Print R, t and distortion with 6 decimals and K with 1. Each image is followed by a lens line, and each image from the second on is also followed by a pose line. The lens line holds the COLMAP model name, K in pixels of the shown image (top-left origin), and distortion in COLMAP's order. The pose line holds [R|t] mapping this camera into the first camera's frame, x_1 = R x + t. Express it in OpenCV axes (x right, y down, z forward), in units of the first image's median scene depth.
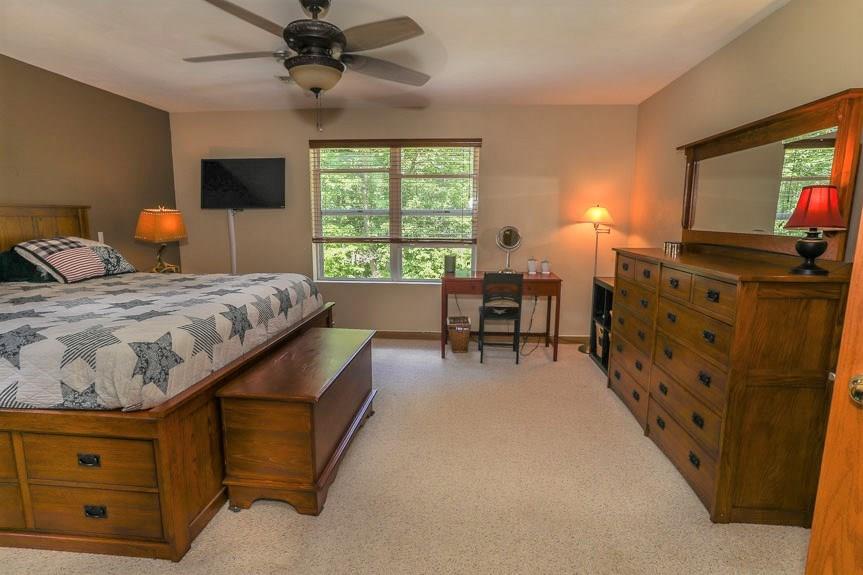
lens RADIAL K [[449.3, 0, 431.5], [0, 449.3, 287.5], [0, 0, 1]] dist [-0.034405, 0.002469]
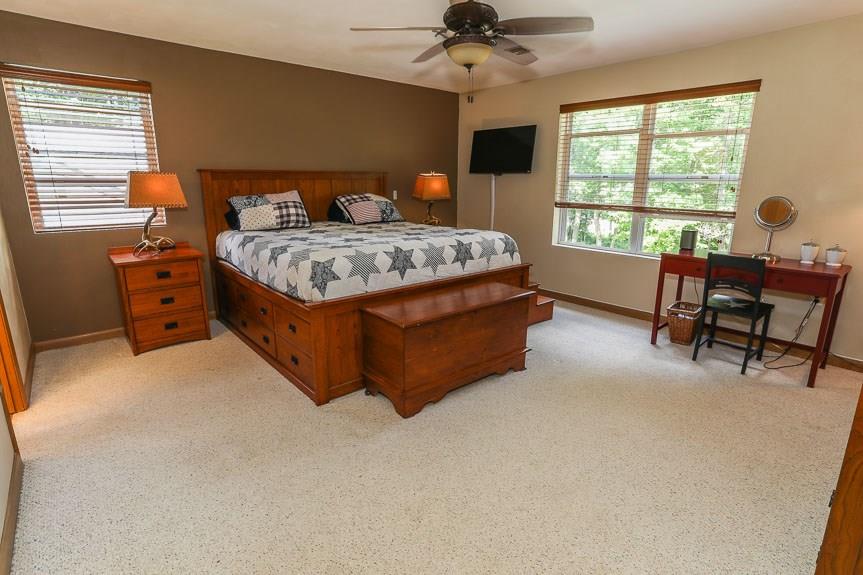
lens RADIAL K [[449.3, 0, 431.5], [0, 449.3, 287.5], [0, 0, 1]] dist [-0.034405, 0.002469]
pose [[0.712746, 0.164021, -0.681975, 0.303331], [-0.114603, 0.986441, 0.117474, -0.006231], [0.691996, -0.005573, 0.721880, 0.066623]]
